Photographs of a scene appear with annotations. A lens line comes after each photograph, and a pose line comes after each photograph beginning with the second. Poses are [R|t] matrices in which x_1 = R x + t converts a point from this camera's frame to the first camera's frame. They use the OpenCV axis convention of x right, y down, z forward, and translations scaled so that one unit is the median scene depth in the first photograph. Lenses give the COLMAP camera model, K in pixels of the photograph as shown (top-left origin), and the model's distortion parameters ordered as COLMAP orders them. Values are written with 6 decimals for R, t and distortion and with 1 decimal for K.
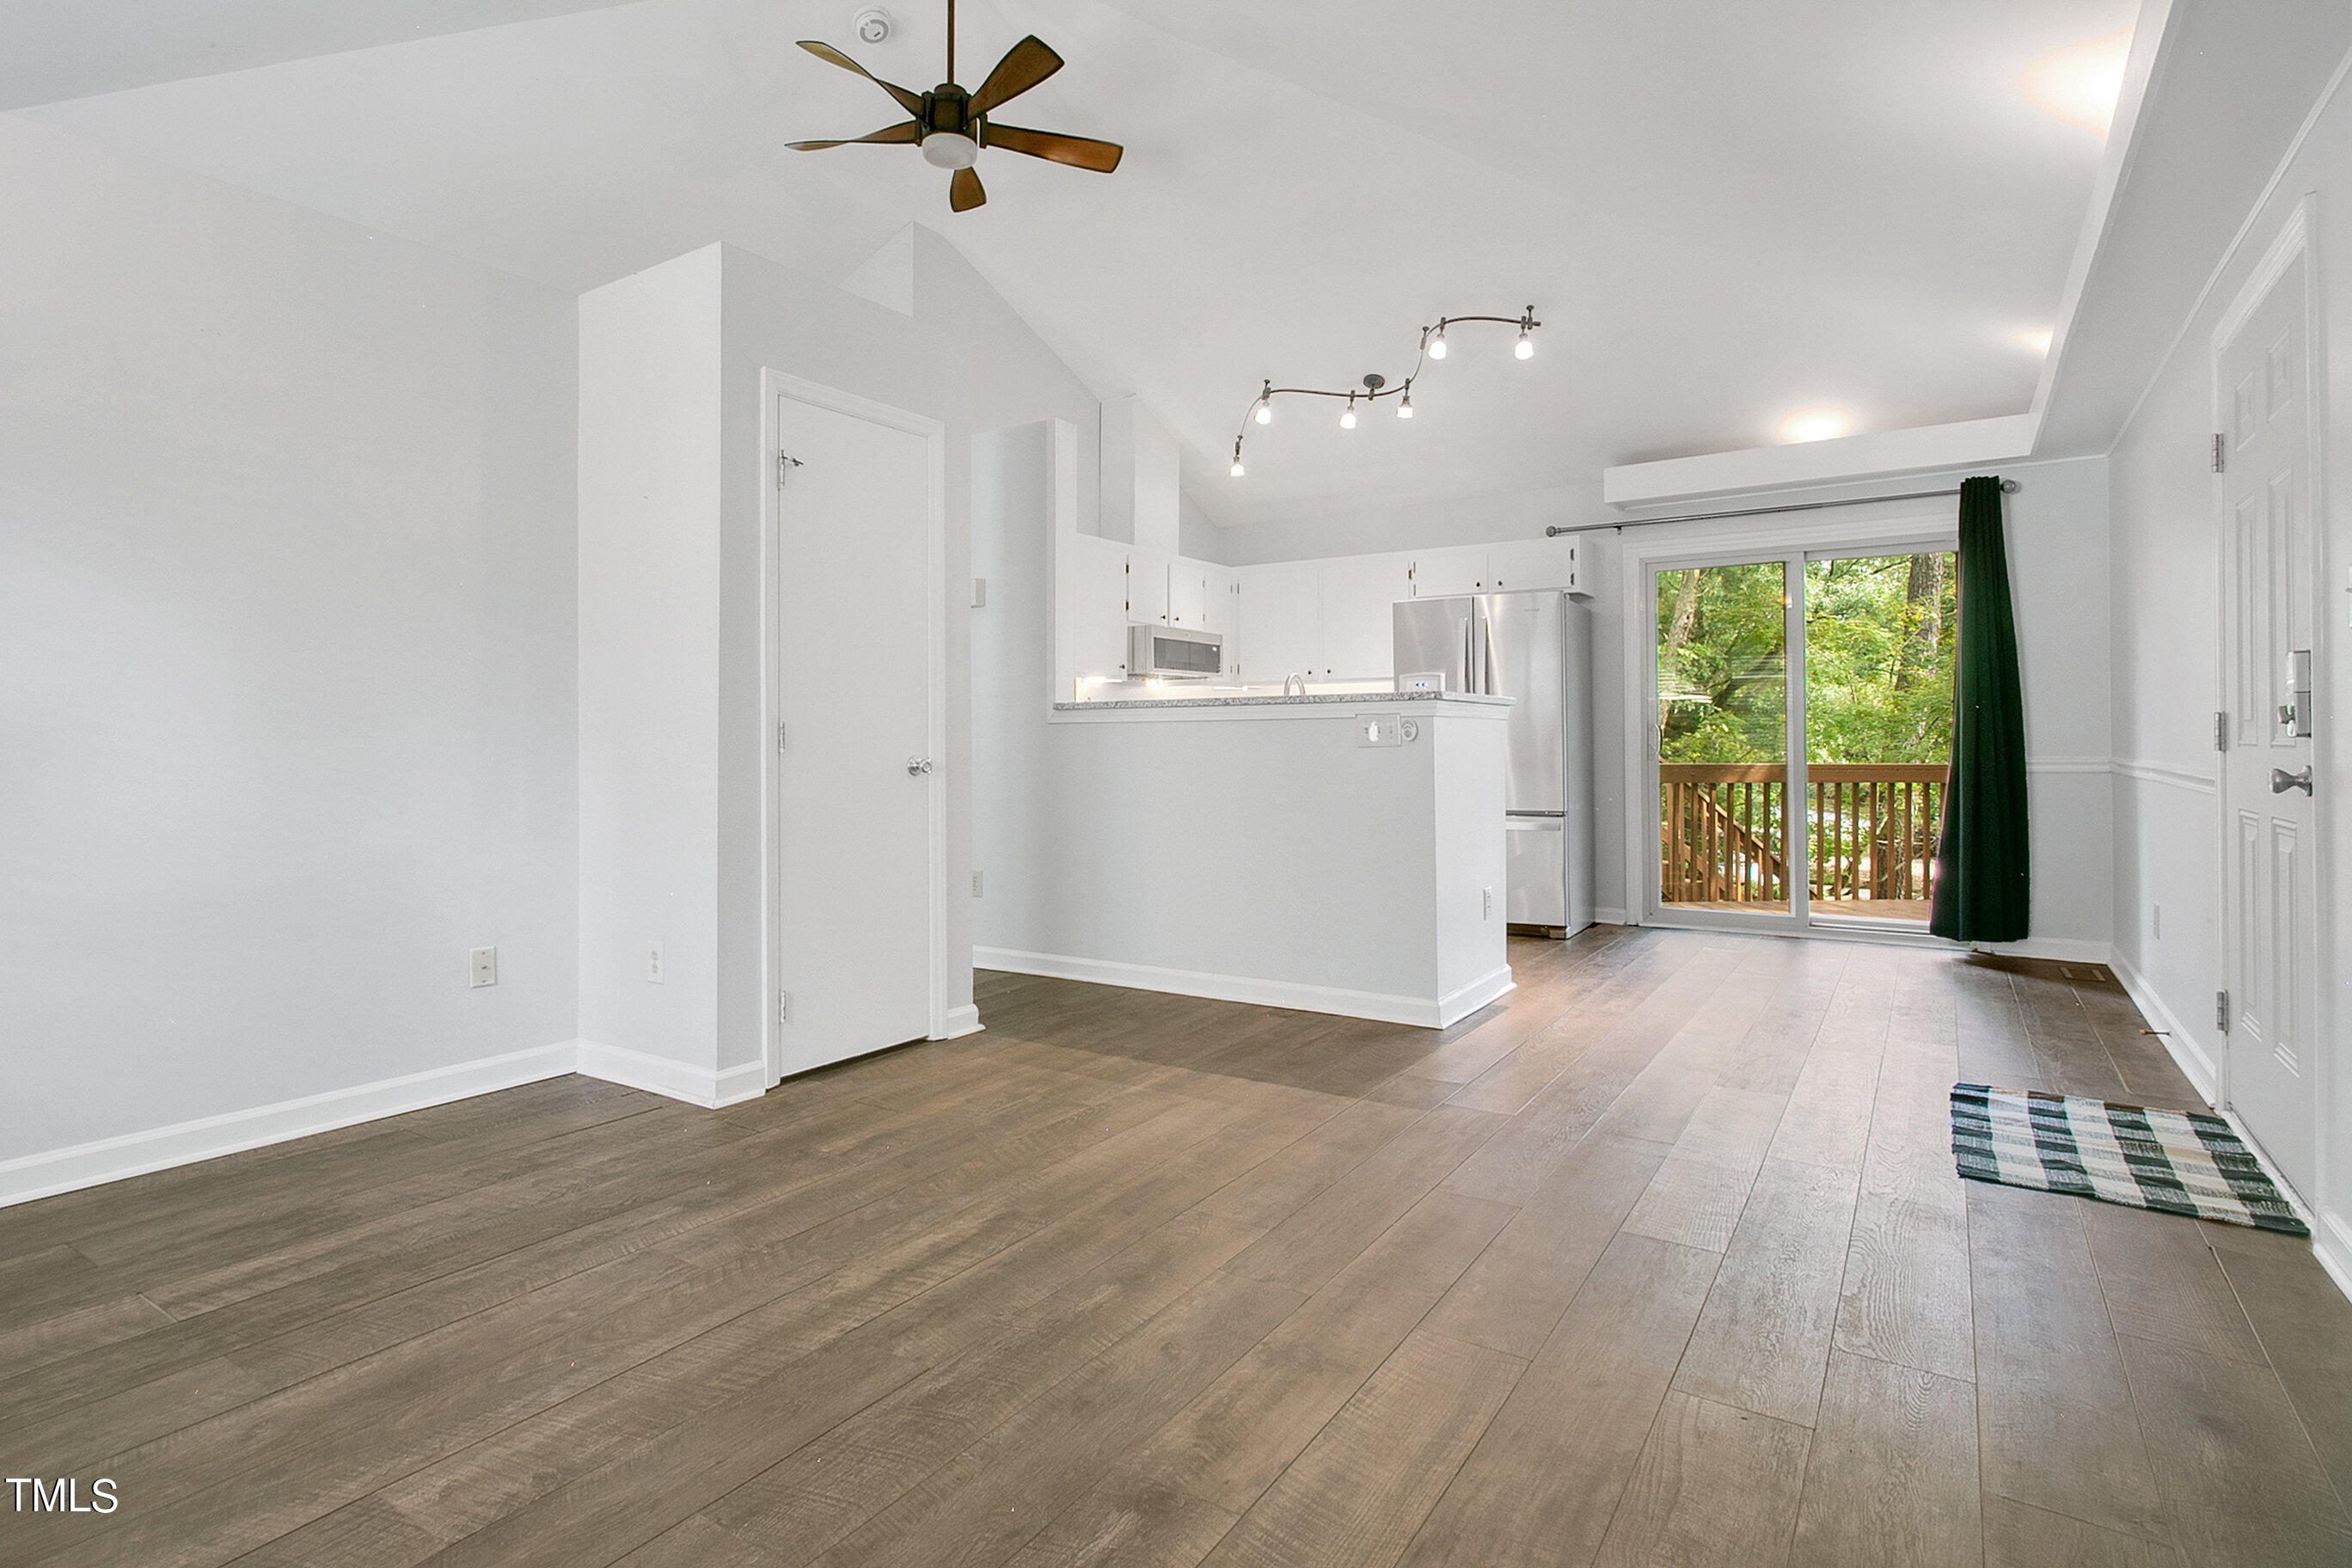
lens RADIAL K [[1185.6, 0, 1171.4], [0, 1185.6, 760.2], [0, 0, 1]] dist [-0.055503, 0.021429]
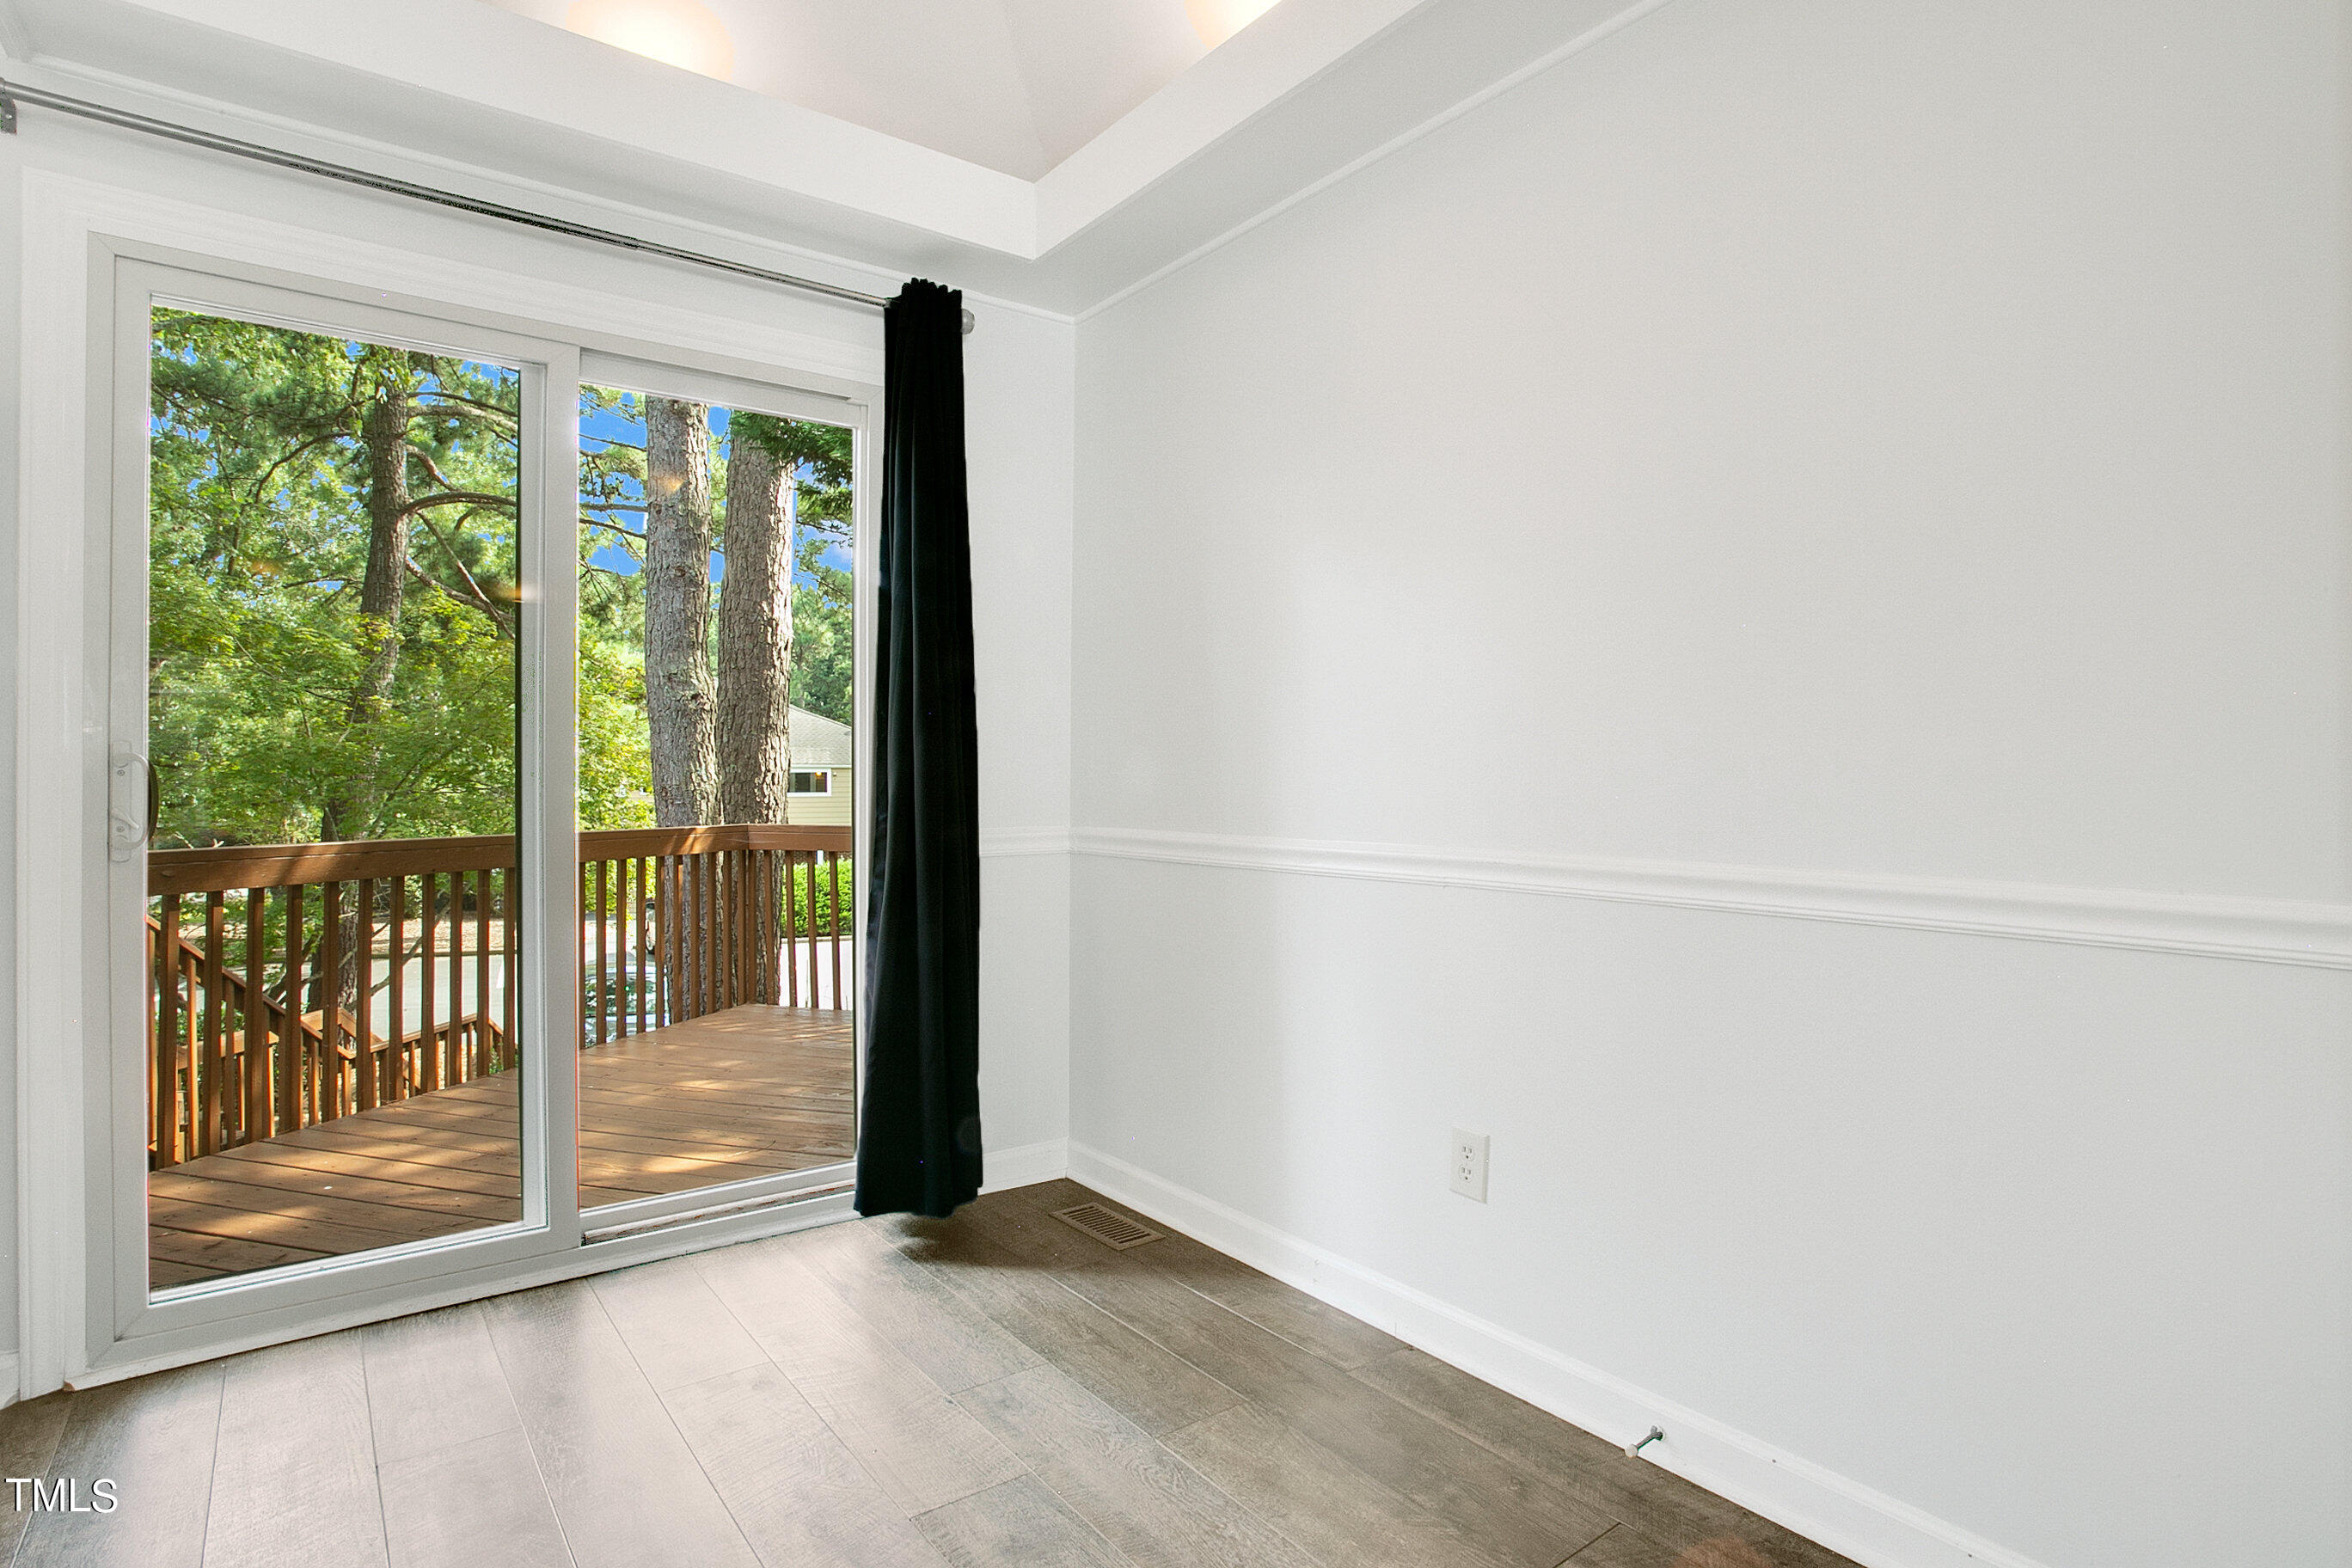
lens RADIAL K [[1185.6, 0, 1171.4], [0, 1185.6, 760.2], [0, 0, 1]] dist [-0.055503, 0.021429]
pose [[0.344666, 0.015946, 0.938590, 0.241172], [0.018136, 0.999556, -0.023642, -0.020587], [-0.938550, 0.025170, 0.344224, 0.692866]]
